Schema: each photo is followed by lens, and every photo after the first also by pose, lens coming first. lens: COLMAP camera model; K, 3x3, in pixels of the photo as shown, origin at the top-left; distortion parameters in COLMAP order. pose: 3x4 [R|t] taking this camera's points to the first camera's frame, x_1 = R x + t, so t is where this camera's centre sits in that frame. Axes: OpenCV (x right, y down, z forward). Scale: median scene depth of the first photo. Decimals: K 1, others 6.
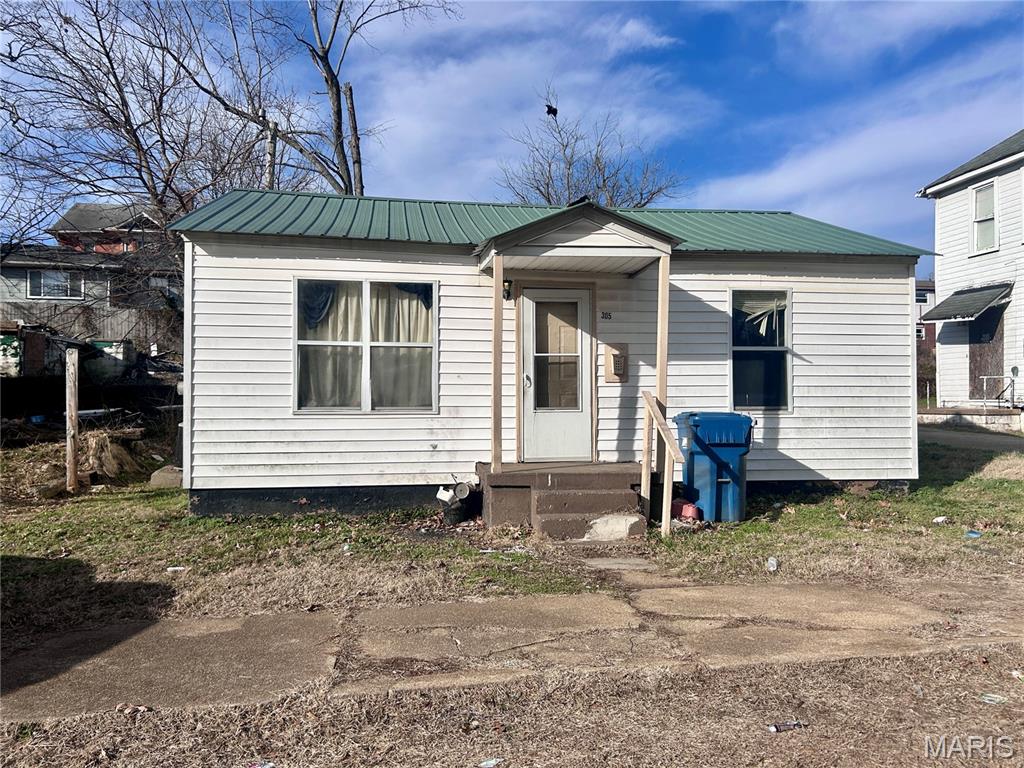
lens RADIAL K [[785.6, 0, 507.4], [0, 785.6, 384.5], [0, 0, 1]] dist [0.046824, -0.028979]
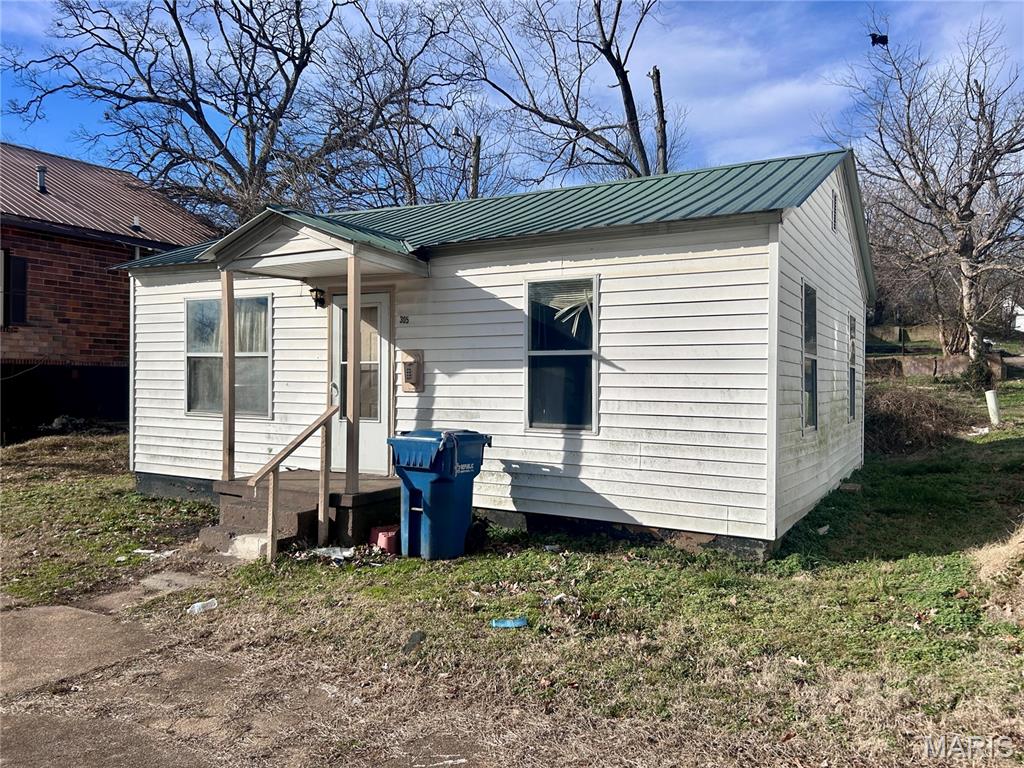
lens RADIAL K [[785.6, 0, 511.8], [0, 785.6, 385.4], [0, 0, 1]] dist [0.046824, -0.028979]
pose [[0.786811, 0.012135, -0.617075, 0.781253], [0.002293, 0.999742, 0.022585, -0.030550], [0.617190, -0.019185, 0.786581, 0.340637]]
